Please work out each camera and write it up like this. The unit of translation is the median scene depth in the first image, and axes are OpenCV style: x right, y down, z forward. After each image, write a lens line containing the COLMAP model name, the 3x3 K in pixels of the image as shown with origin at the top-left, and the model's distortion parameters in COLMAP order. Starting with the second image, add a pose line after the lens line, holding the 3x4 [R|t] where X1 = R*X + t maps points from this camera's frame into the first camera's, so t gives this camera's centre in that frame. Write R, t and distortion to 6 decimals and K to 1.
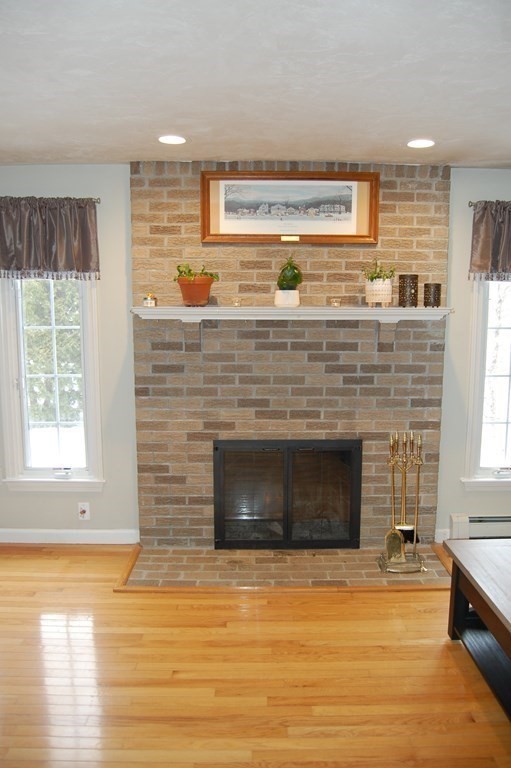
lens RADIAL K [[605.4, 0, 255.5], [0, 605.4, 384.0], [0, 0, 1]] dist [-0.086550, 0.015621]
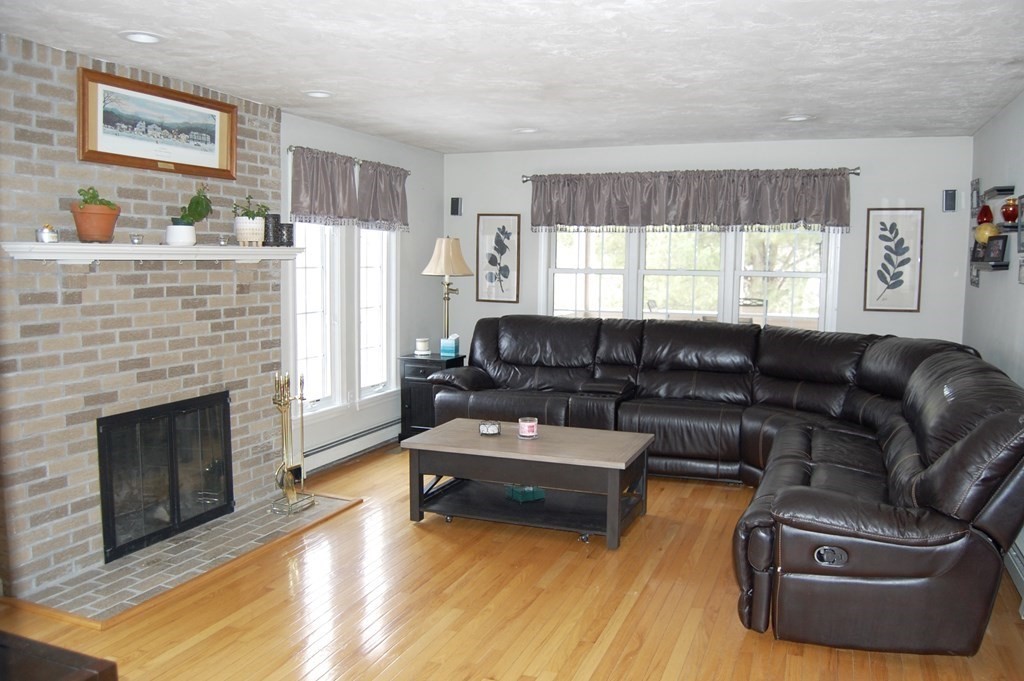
lens RADIAL K [[807.2, 0, 516.5], [0, 807.2, 354.5], [0, 0, 1]] dist [-0.086550, 0.015621]
pose [[0.376813, -0.106209, 0.920180, -0.795861], [0.117066, 0.990900, 0.066434, 0.008450], [-0.918862, 0.082688, 0.385818, 0.124680]]
